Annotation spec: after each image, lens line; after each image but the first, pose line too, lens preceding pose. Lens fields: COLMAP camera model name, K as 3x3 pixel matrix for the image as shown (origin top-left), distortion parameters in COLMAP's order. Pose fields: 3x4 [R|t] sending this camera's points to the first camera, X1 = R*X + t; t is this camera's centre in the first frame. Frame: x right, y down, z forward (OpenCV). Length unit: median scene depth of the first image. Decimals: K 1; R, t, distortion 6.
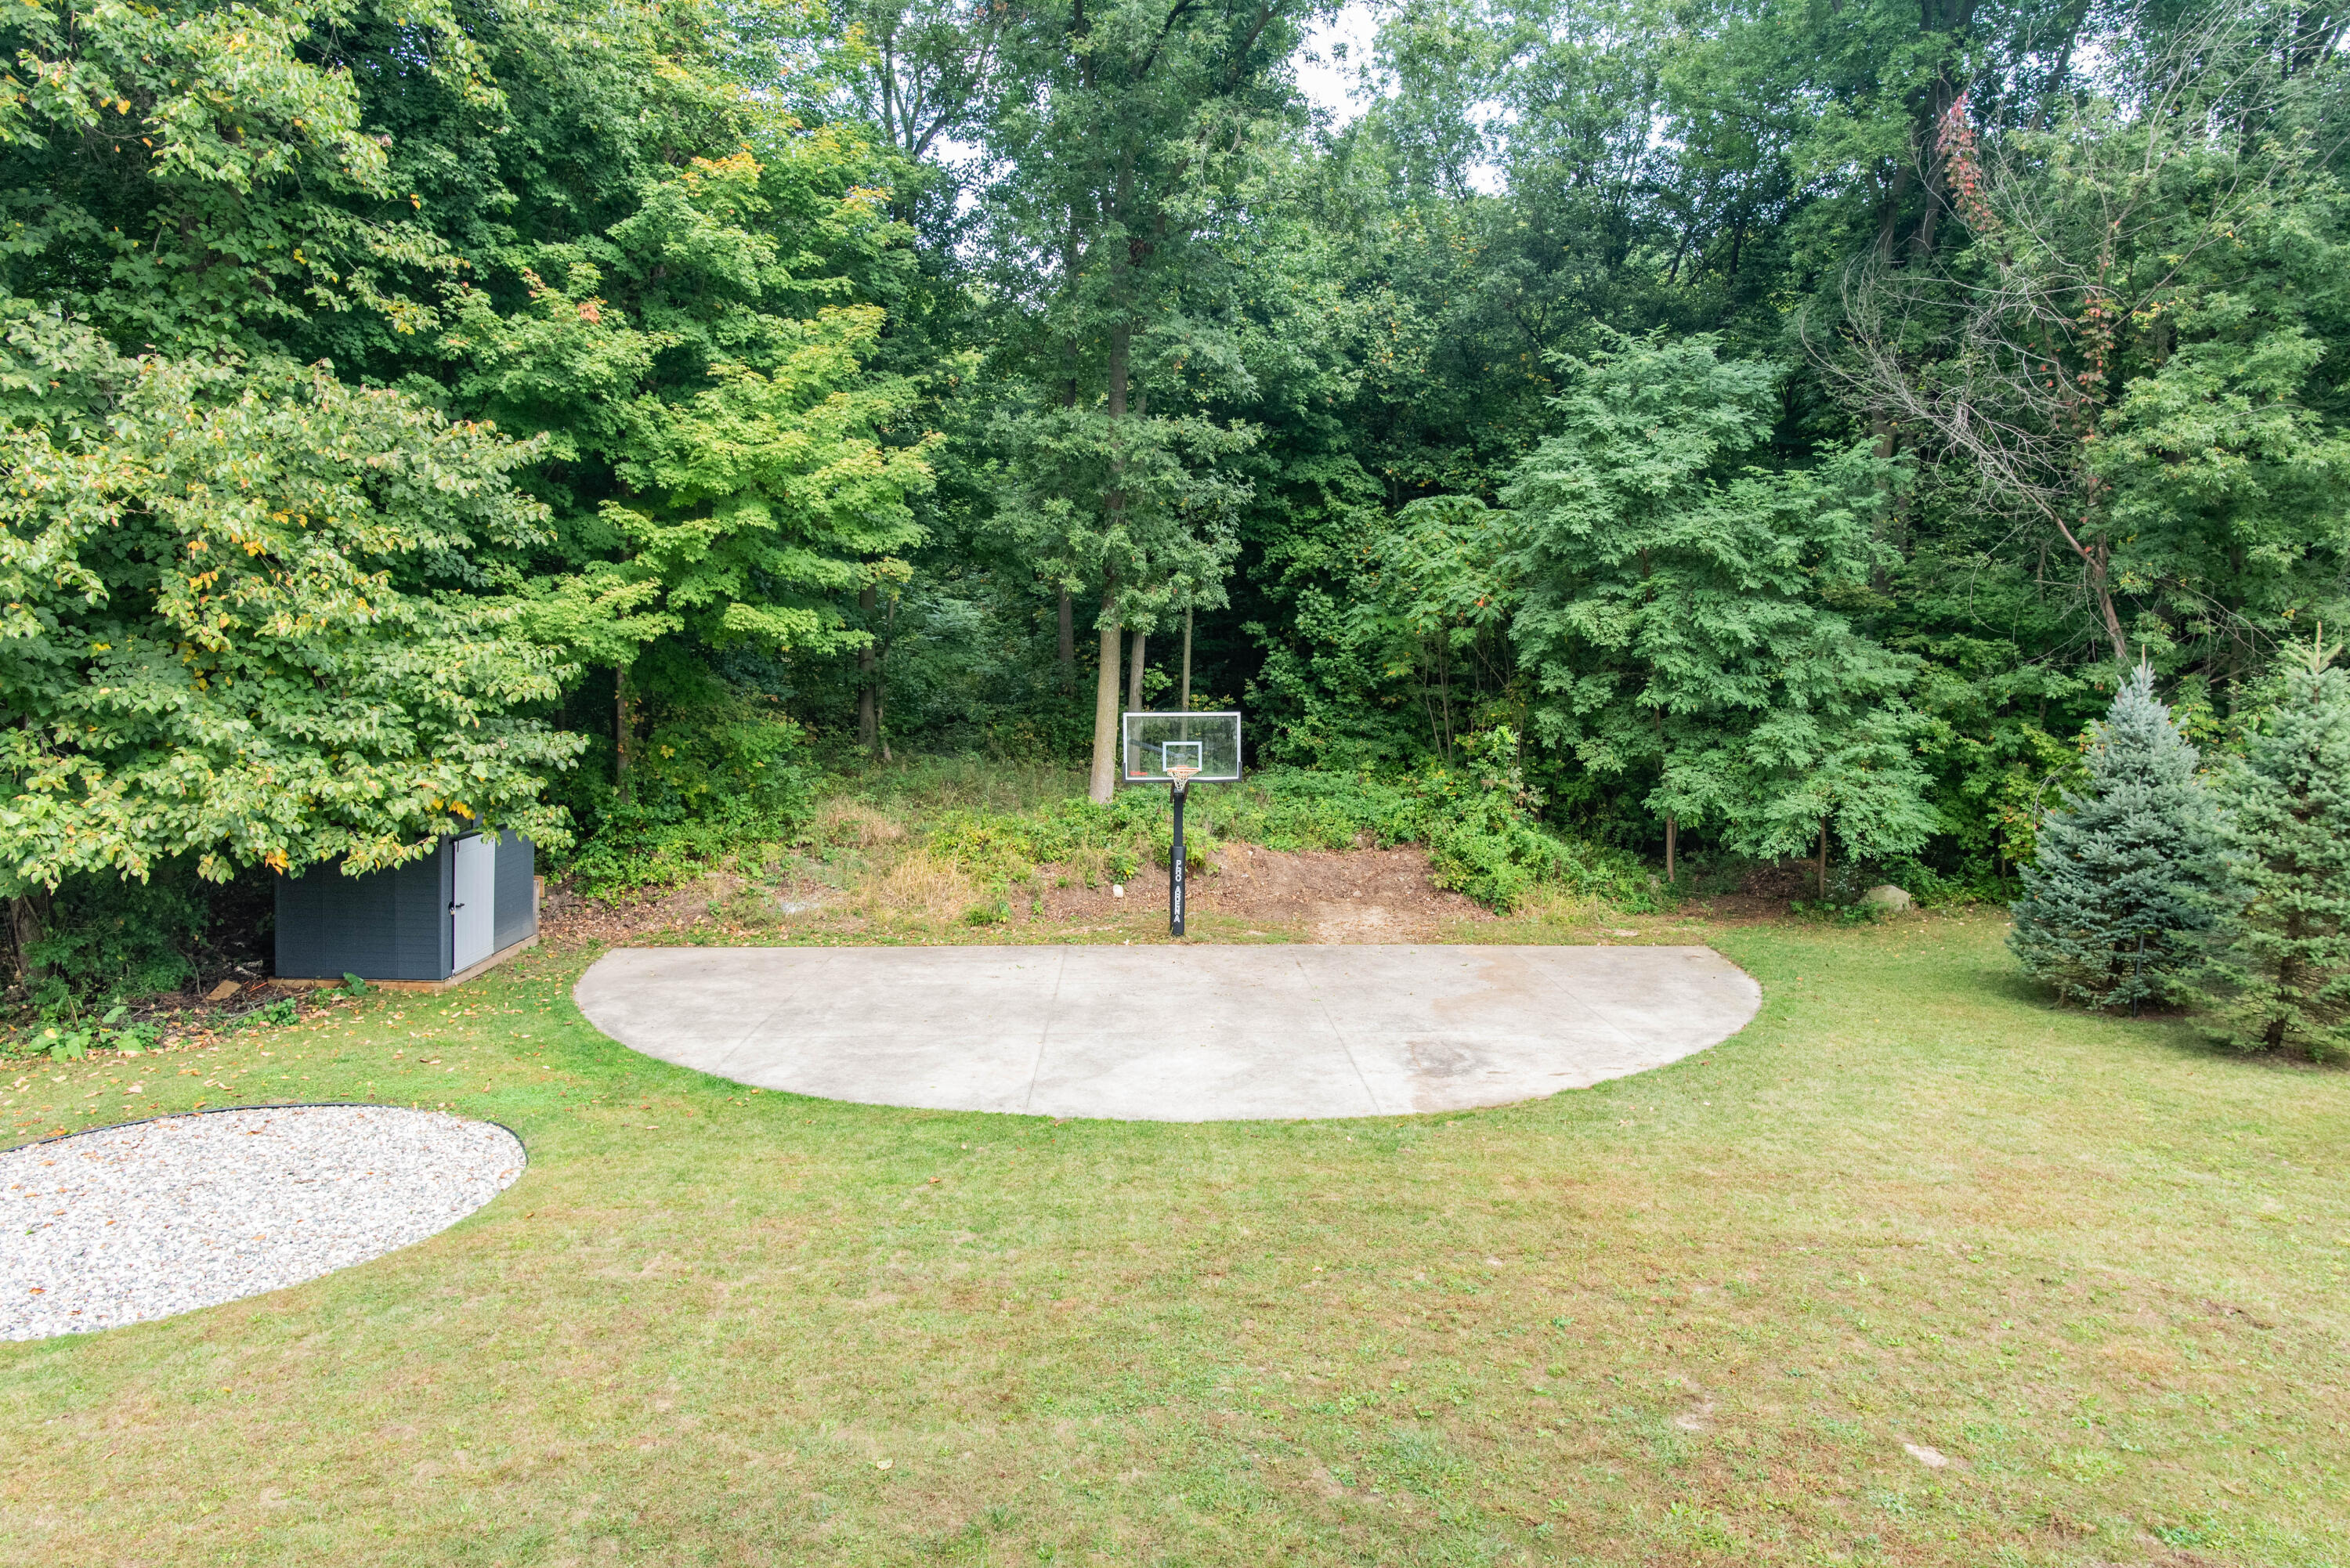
lens RADIAL K [[1378.4, 0, 1219.7], [0, 1378.4, 781.1], [0, 0, 1]] dist [-0.003469, -0.000248]
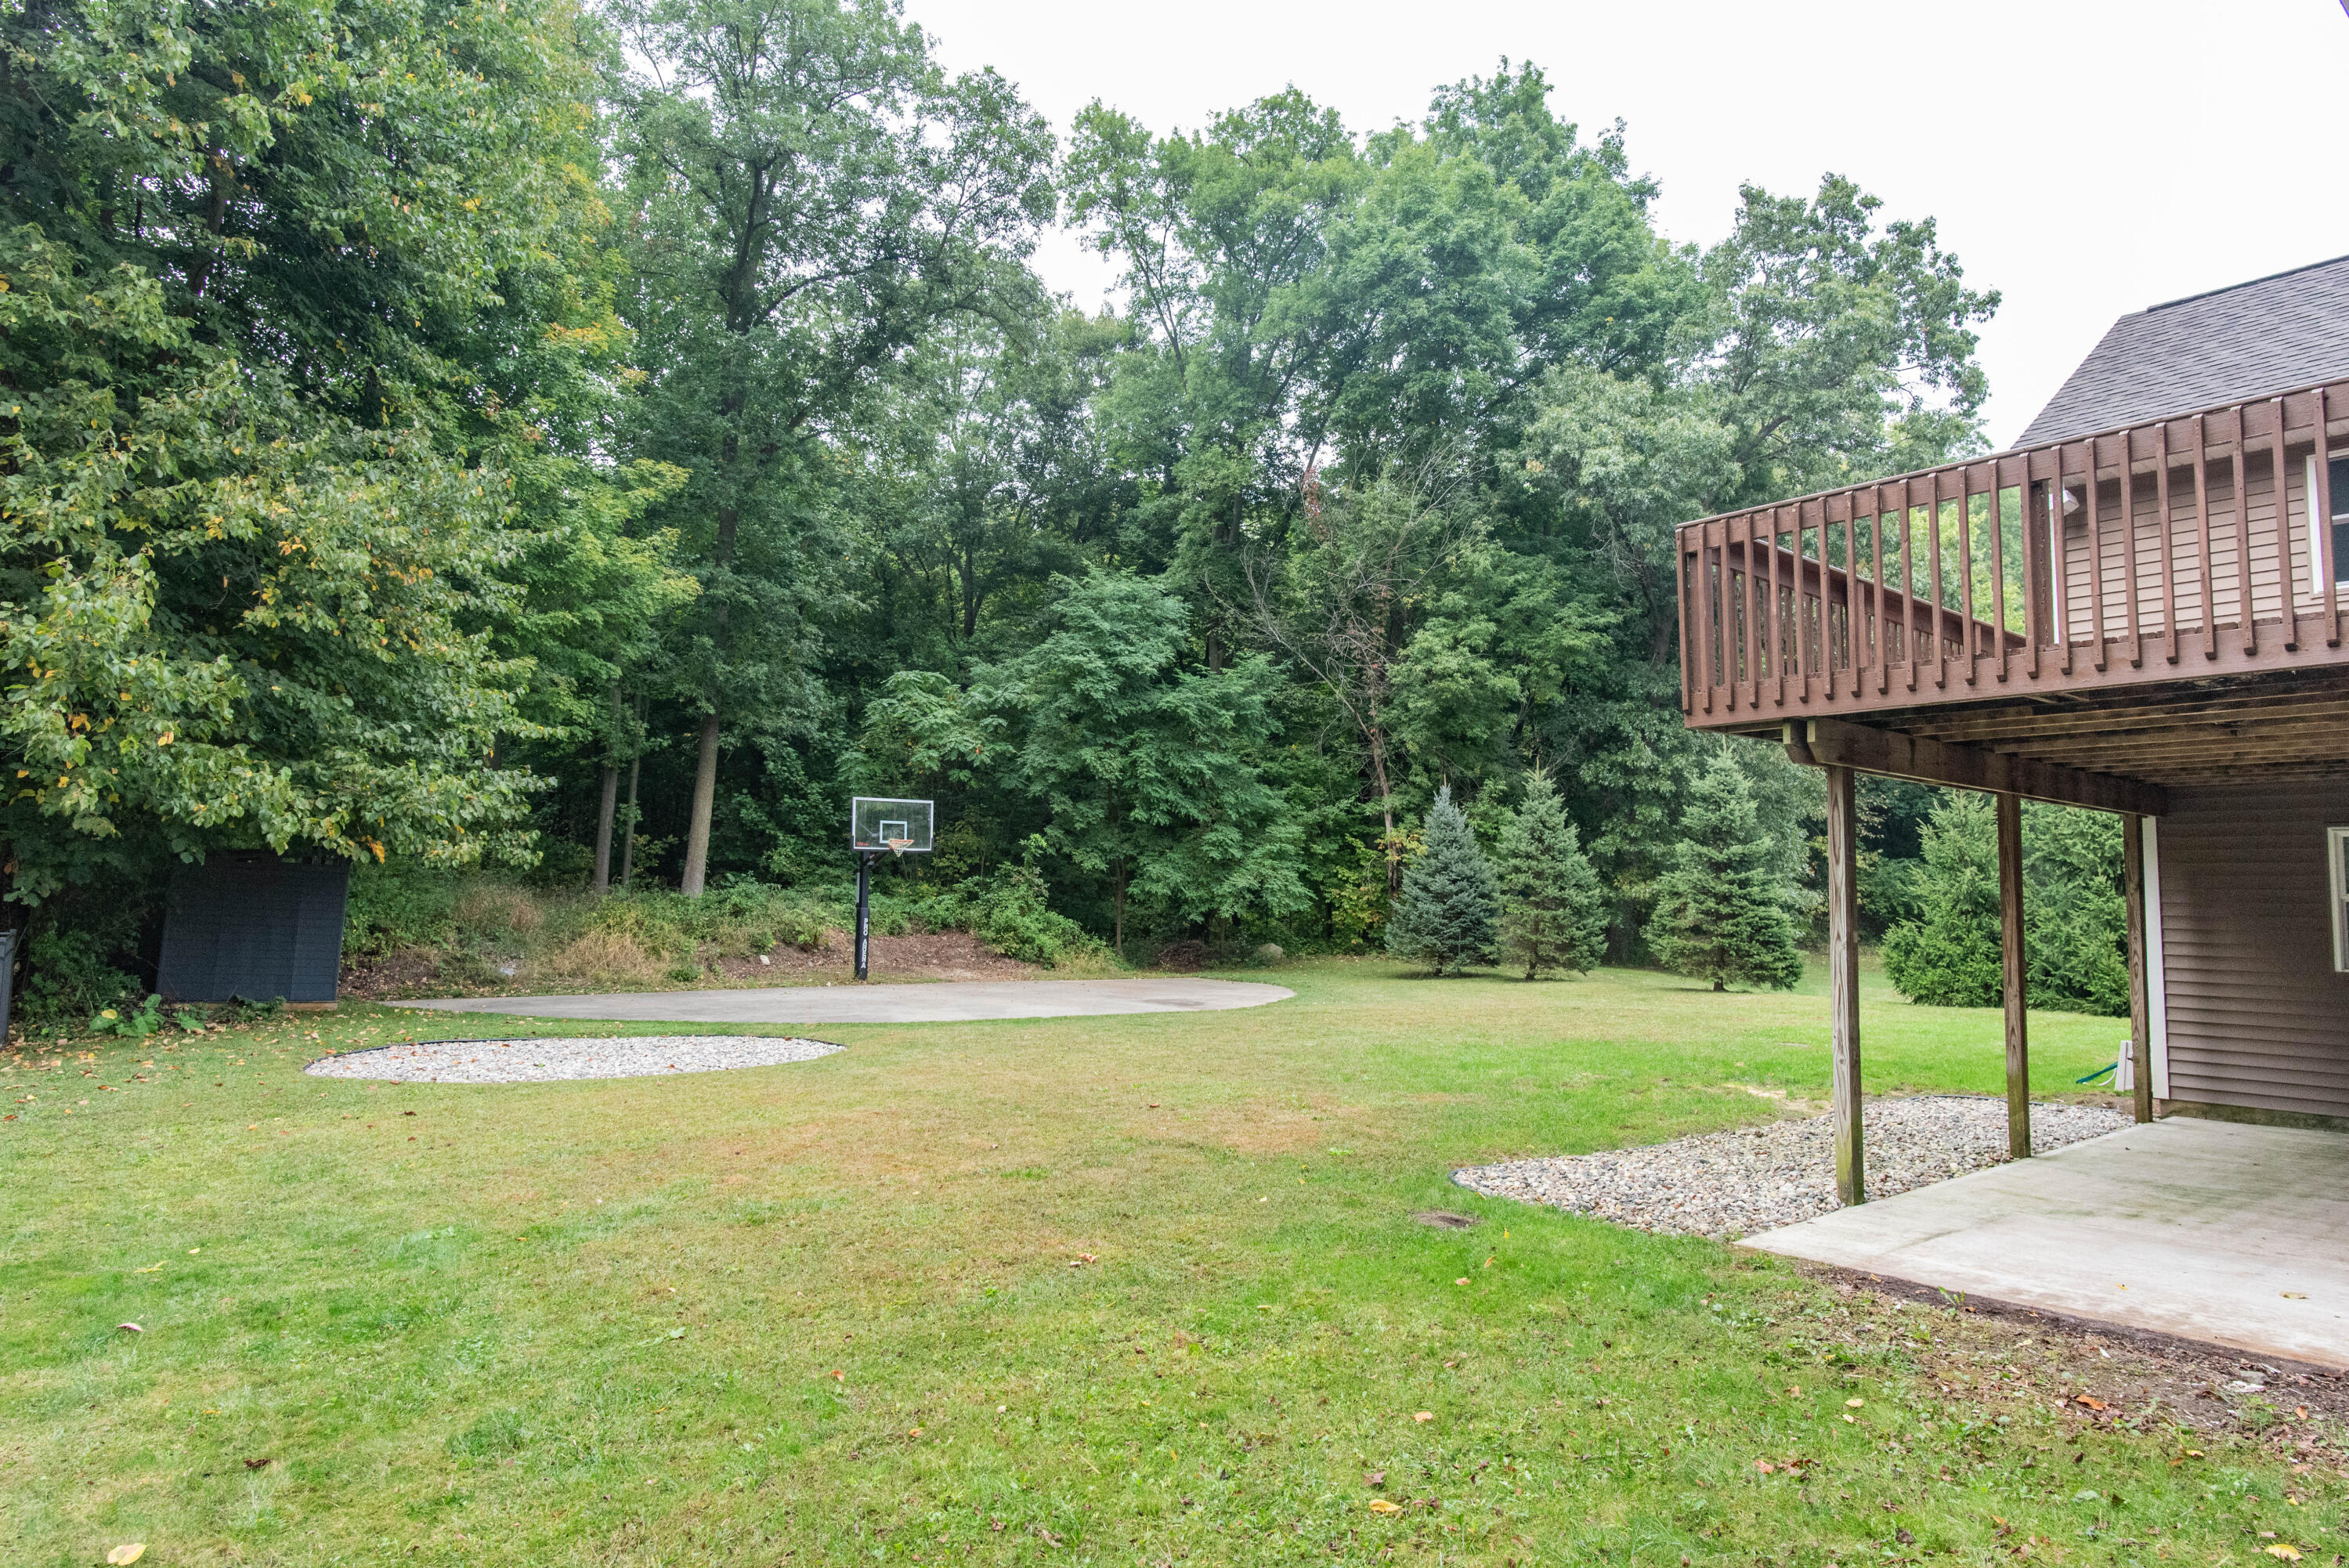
lens RADIAL K [[1329.1, 0, 1178.2], [0, 1329.1, 783.9], [0, 0, 1]] dist [-0.003261, 0.000518]
pose [[0.816896, 0.049726, 0.574638, -0.469407], [0.041927, 0.988522, -0.145145, 0.115352], [-0.575259, 0.142662, 0.805434, -0.157670]]
